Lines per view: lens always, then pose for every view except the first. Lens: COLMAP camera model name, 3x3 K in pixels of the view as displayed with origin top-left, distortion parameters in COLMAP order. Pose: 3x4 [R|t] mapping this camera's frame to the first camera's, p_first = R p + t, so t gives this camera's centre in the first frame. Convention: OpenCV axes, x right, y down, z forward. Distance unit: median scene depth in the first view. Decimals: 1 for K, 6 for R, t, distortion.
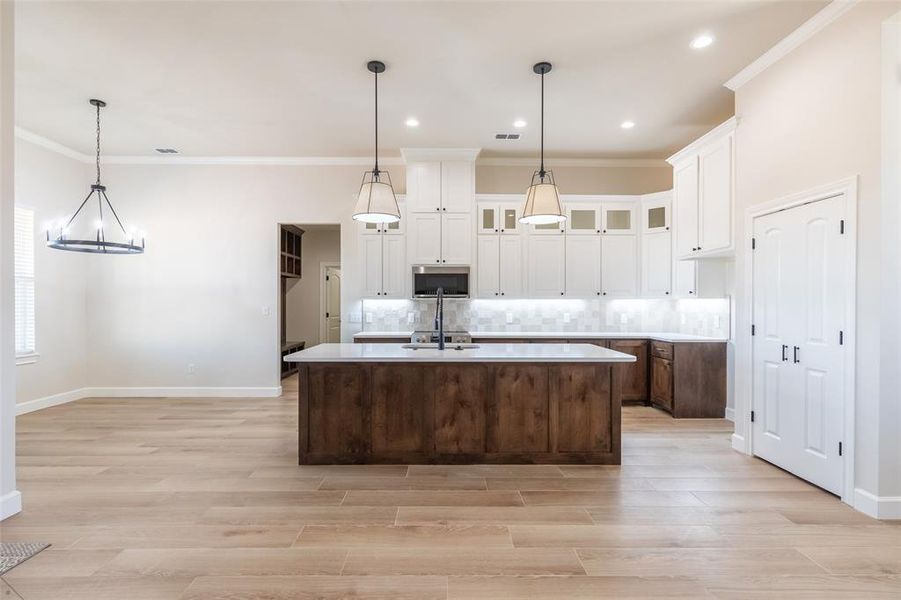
lens RADIAL K [[423.2, 0, 447.2], [0, 423.2, 306.3], [0, 0, 1]] dist [0.006789, -0.003500]
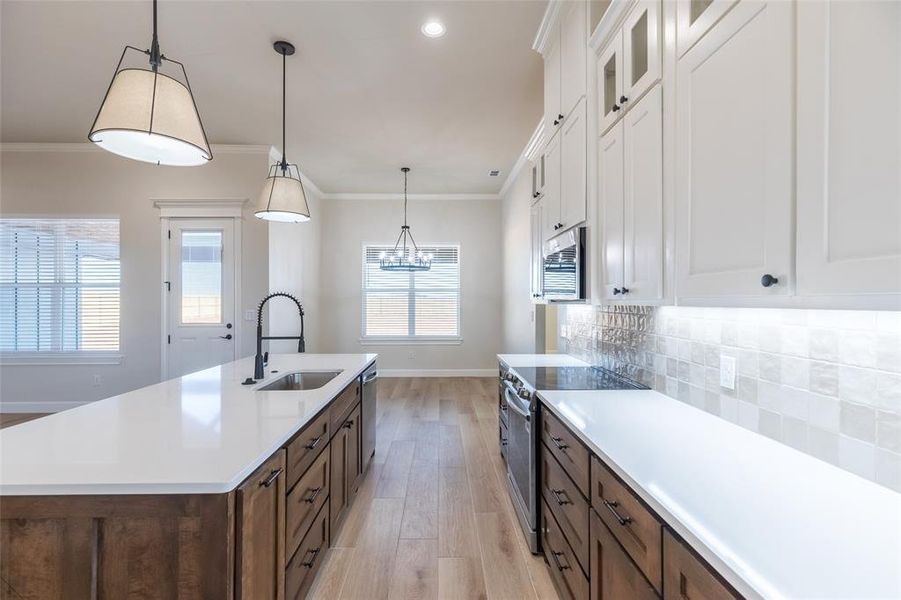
lens RADIAL K [[423.2, 0, 452.6], [0, 423.2, 297.7], [0, 0, 1]] dist [0.006789, -0.003500]
pose [[-0.007807, -0.007806, -0.999939, 0.498168], [-0.008478, 0.999934, -0.007740, -0.021151], [0.999934, 0.008418, -0.007872, 0.941476]]
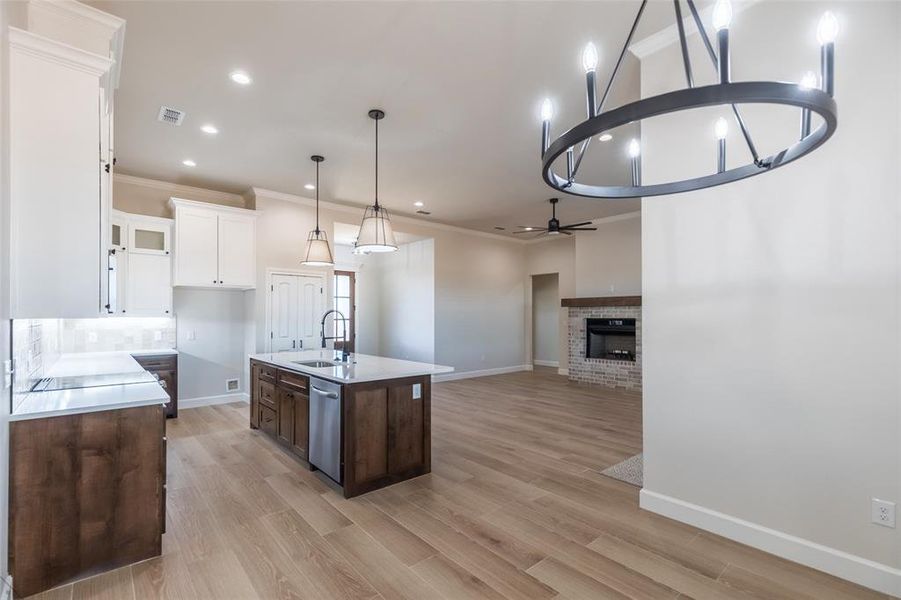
lens RADIAL K [[403.9, 0, 451.3], [0, 403.9, 305.4], [0, 0, 1]] dist [0.003960, 0.003102]
pose [[-0.642042, 0.023478, 0.766310, -0.762637], [0.006985, 0.999669, -0.024775, -0.017008], [-0.766637, -0.010554, -0.641993, 1.049093]]
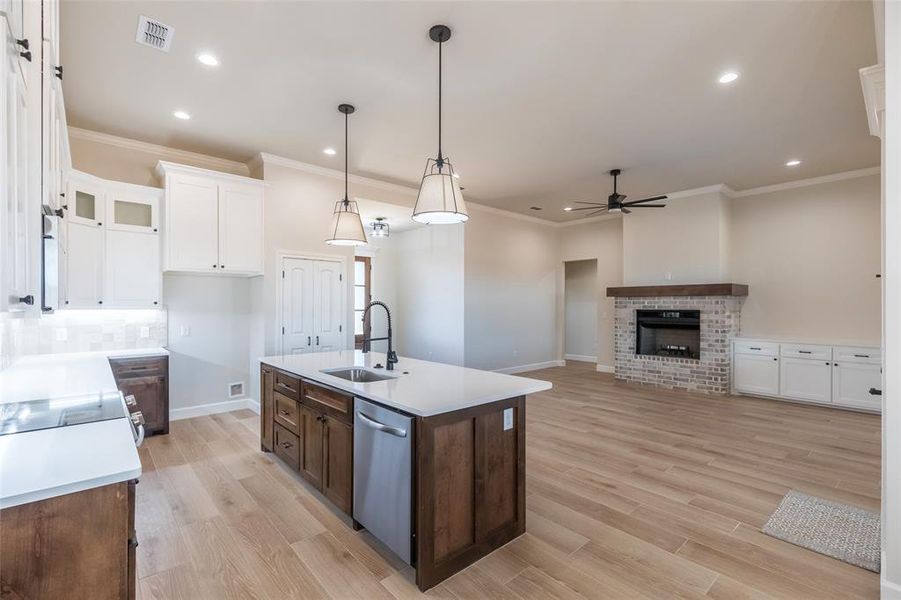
lens RADIAL K [[403.9, 0, 455.5], [0, 403.9, 297.1], [0, 0, 1]] dist [0.003960, 0.003102]
pose [[-0.653025, 0.016779, 0.757150, -0.537339], [0.006147, 0.999839, -0.016855, -0.025640], [-0.757311, -0.006352, -0.653023, 1.017624]]
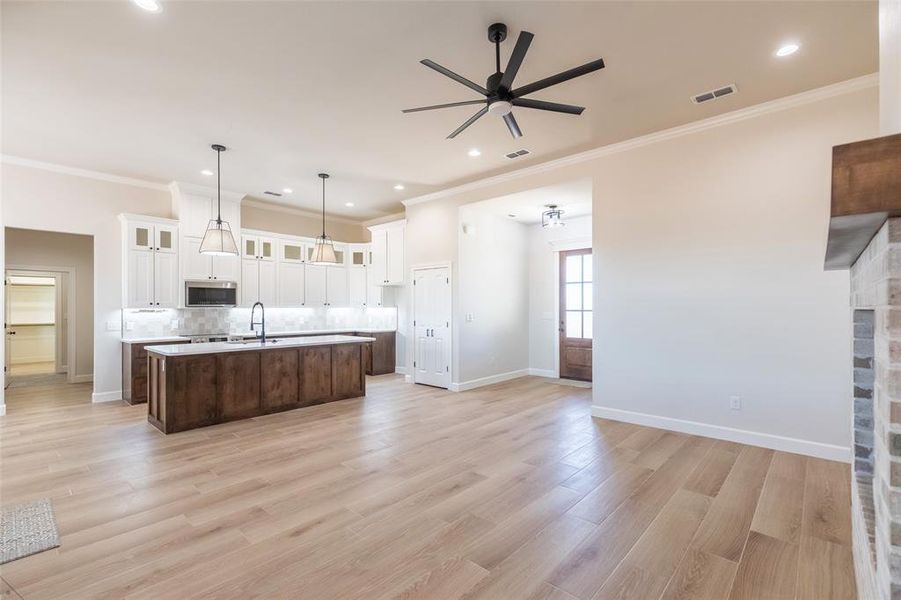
lens RADIAL K [[403.9, 0, 446.8], [0, 403.9, 308.8], [0, 0, 1]] dist [0.003960, 0.003102]
pose [[0.685140, -0.004962, 0.728395, -0.435880], [0.008353, 0.999965, -0.001045, -0.009082], [-0.728364, 0.006800, 0.685157, -0.339690]]
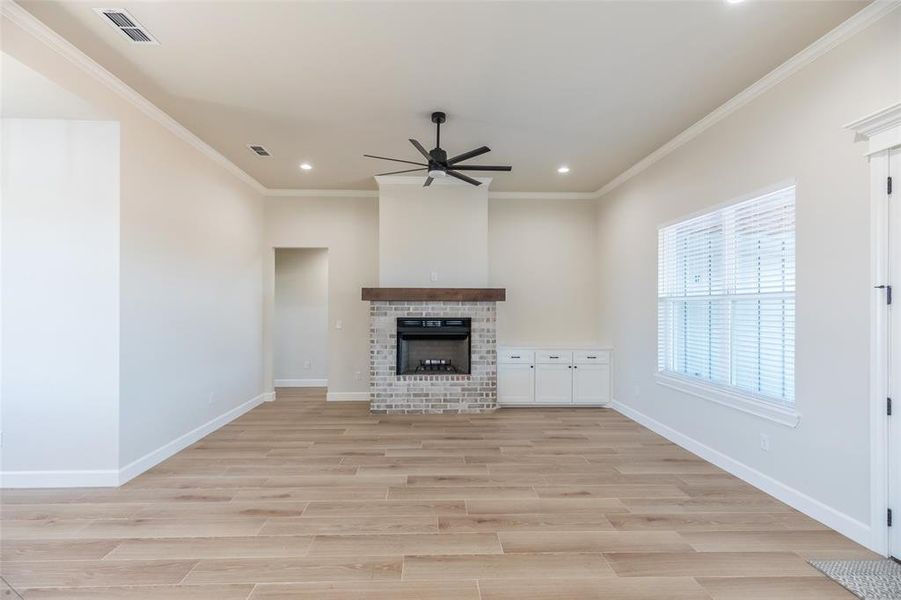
lens RADIAL K [[403.9, 0, 445.6], [0, 403.9, 306.9], [0, 0, 1]] dist [0.003960, 0.003102]
pose [[-0.999951, -0.002200, -0.009640, 0.001584], [-0.002251, 0.999983, 0.005294, -0.037498], [0.009628, 0.005315, -0.999940, 0.715065]]
